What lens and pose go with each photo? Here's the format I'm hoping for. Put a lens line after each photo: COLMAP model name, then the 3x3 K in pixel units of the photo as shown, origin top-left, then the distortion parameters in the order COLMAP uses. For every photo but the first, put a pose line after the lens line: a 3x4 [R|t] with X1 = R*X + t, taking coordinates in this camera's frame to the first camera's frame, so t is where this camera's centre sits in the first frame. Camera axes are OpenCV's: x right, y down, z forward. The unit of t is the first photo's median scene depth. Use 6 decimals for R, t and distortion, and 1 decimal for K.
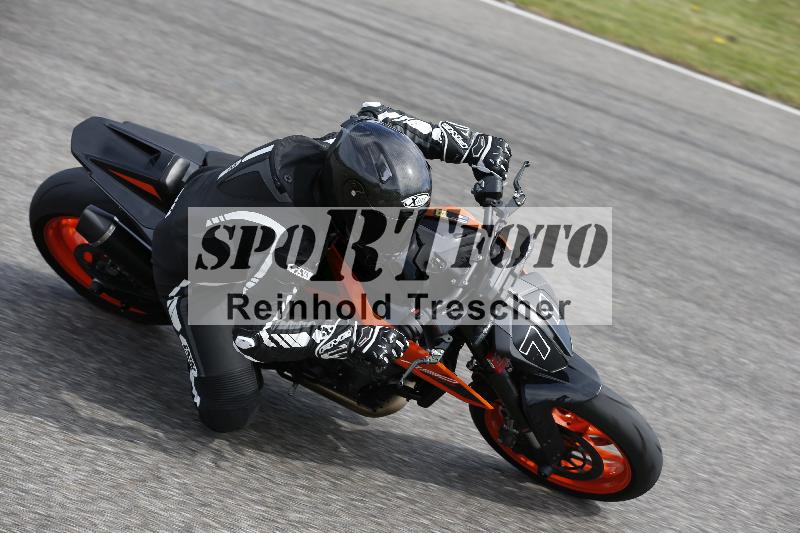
lens RADIAL K [[2755.2, 0, 400.0], [0, 2755.2, 266.5], [0, 0, 1]] dist [-0.698849, 0.728729]
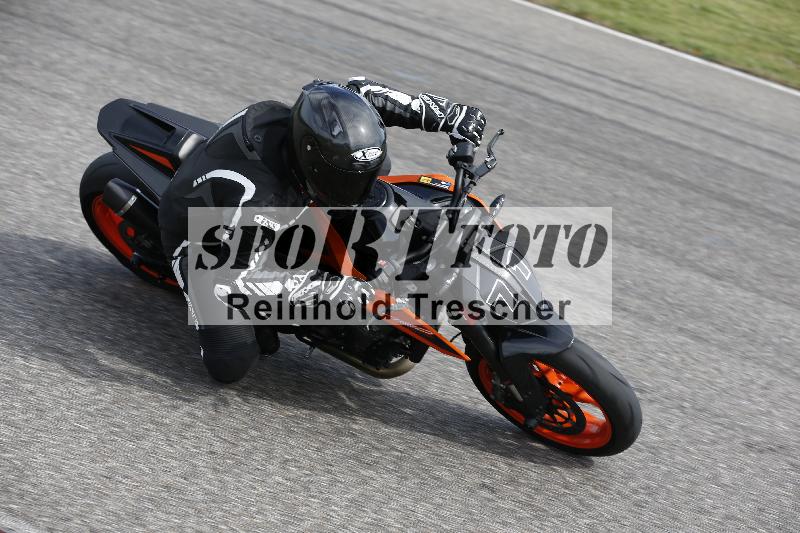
lens RADIAL K [[2755.2, 0, 400.0], [0, 2755.2, 266.5], [0, 0, 1]] dist [-0.698849, 0.728729]
pose [[0.984242, -0.007402, -0.176670, 0.197215], [-0.002666, 0.998389, -0.056683, 0.076450], [0.176805, 0.056260, 0.982637, -0.059216]]
